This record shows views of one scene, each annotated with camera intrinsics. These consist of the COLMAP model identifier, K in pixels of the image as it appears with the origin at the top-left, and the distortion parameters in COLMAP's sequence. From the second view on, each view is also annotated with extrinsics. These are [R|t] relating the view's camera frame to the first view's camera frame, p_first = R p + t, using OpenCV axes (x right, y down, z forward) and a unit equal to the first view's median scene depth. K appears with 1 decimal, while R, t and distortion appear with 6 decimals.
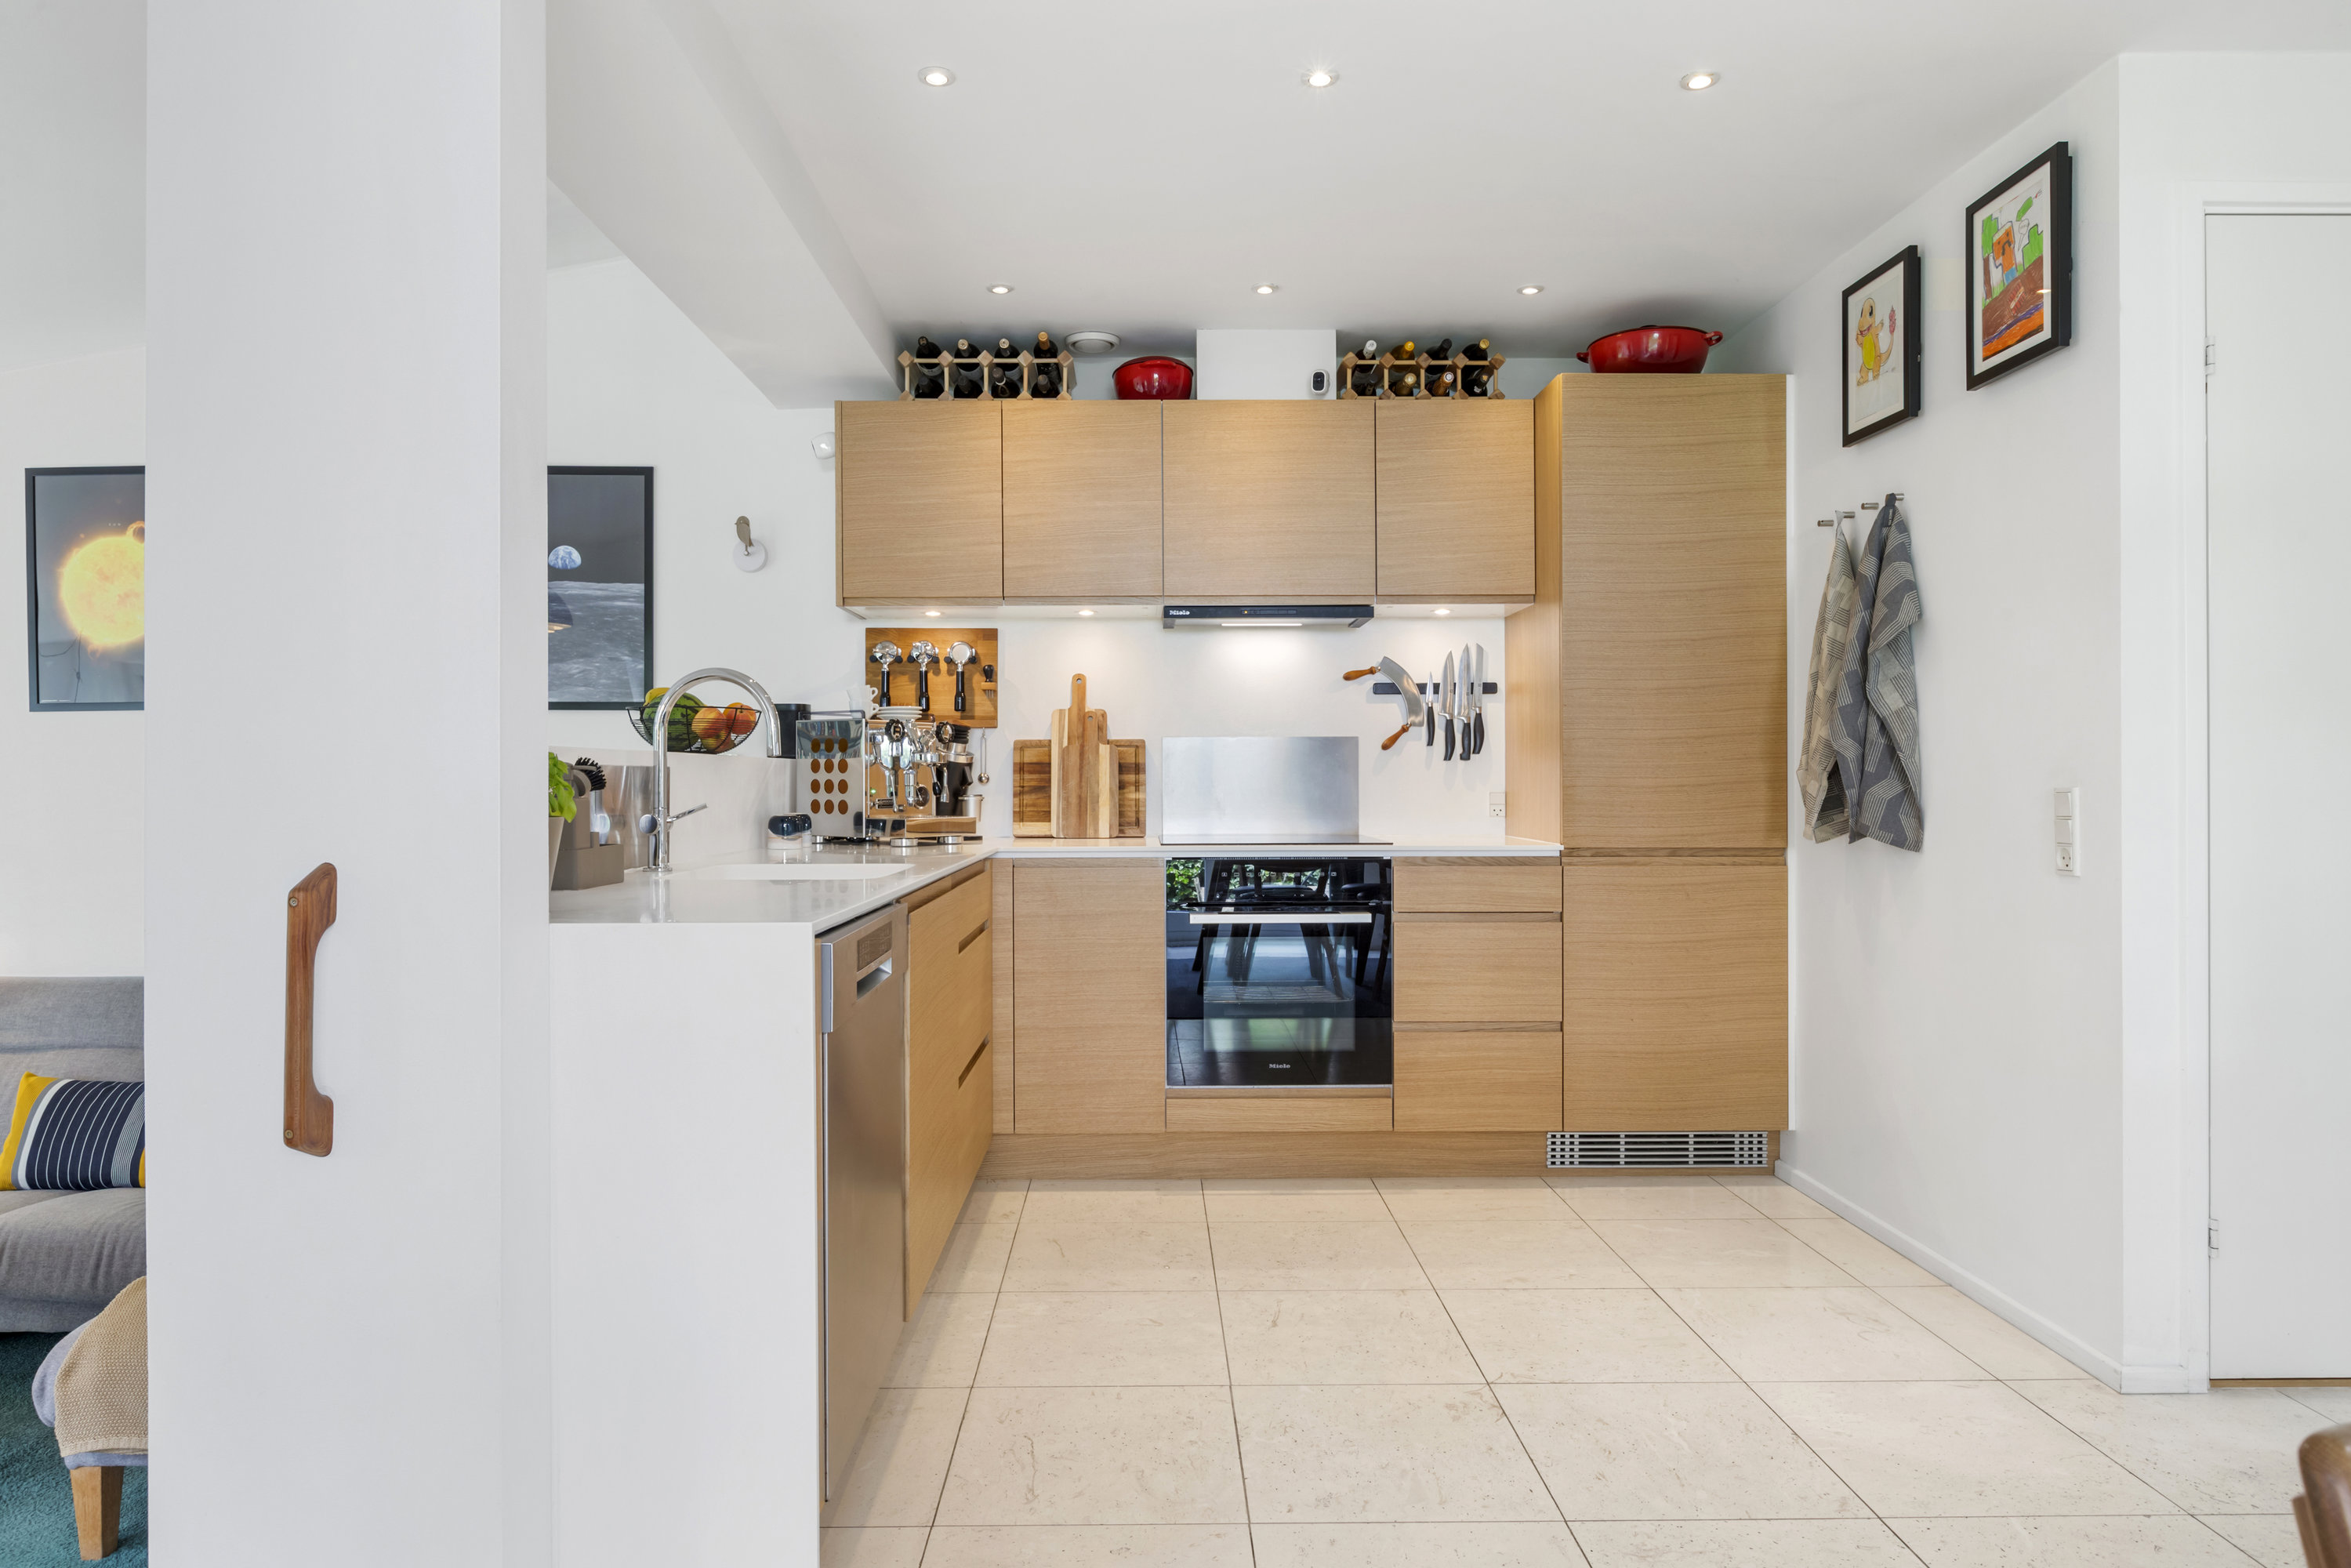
lens RADIAL K [[1363.3, 0, 1168.1], [0, 1363.3, 798.4], [0, 0, 1]] dist [-0.001334, 0.001583]
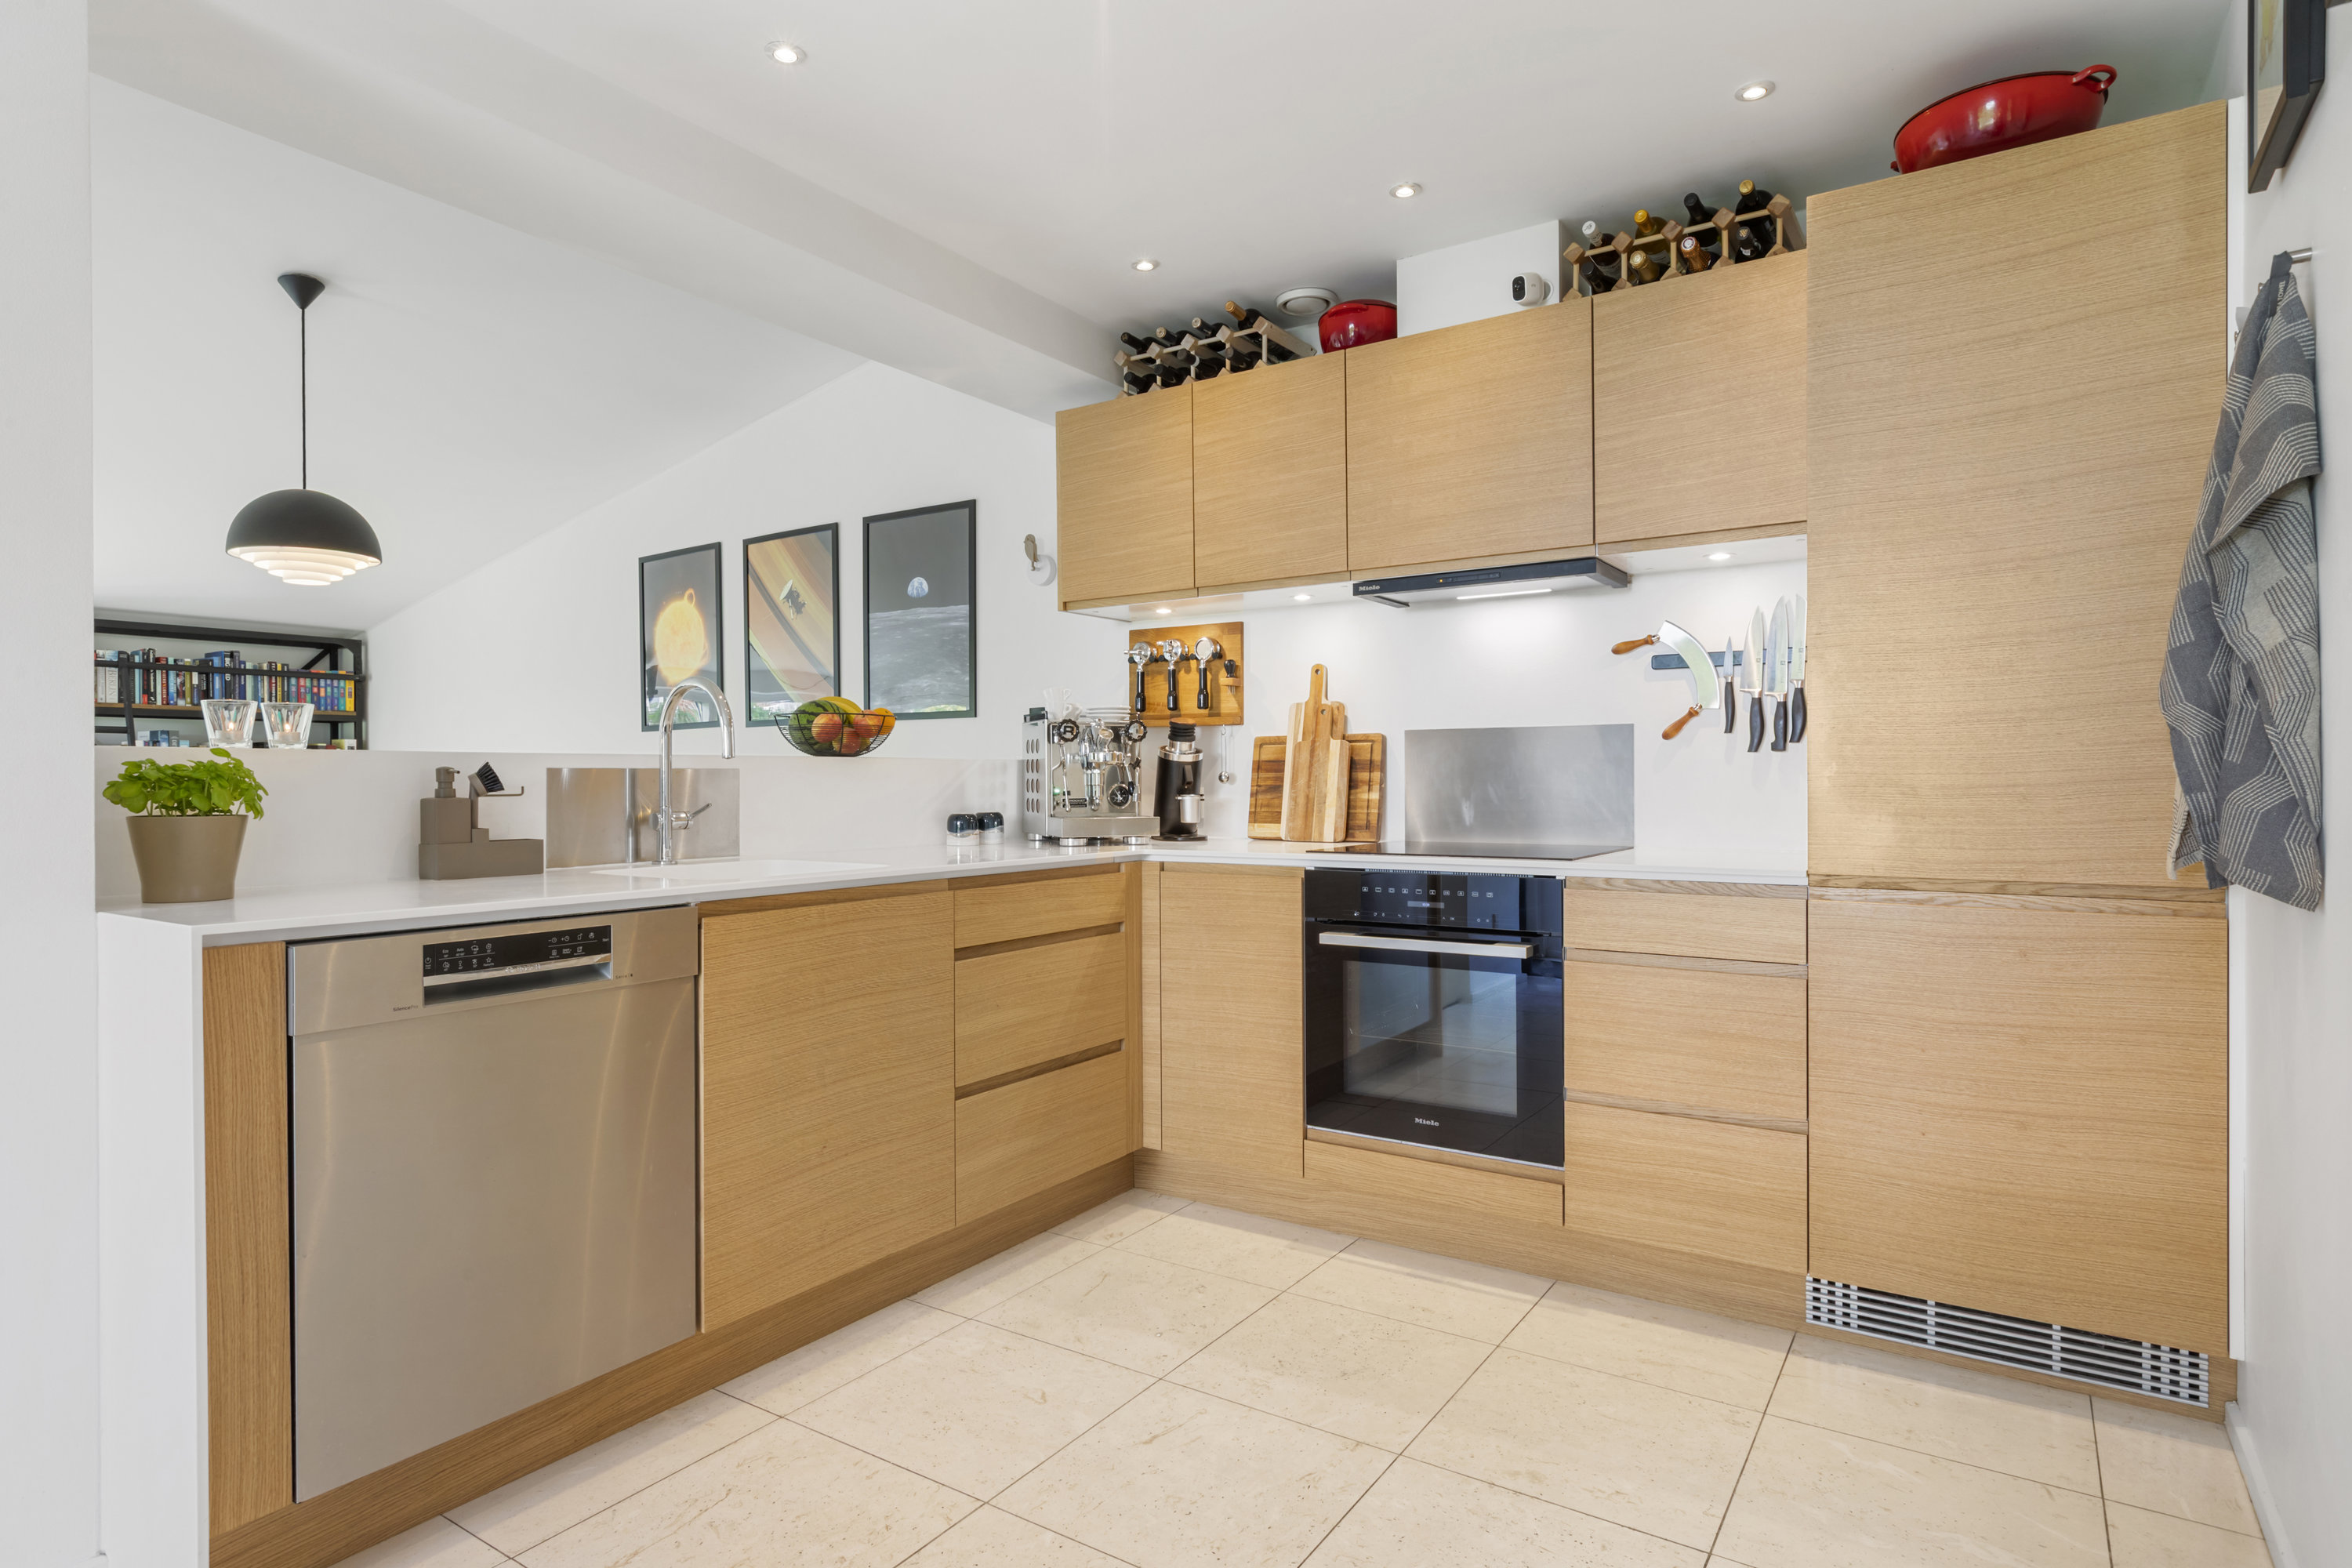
lens RADIAL K [[1239.0, 0, 1182.4], [0, 1239.0, 798.6], [0, 0, 1]] dist [0.001970, 0.000023]
pose [[0.829293, 0.006420, -0.558777, 0.367052], [-0.004230, 0.999977, 0.005211, -0.004538], [0.558798, -0.001958, 0.829301, 0.280691]]
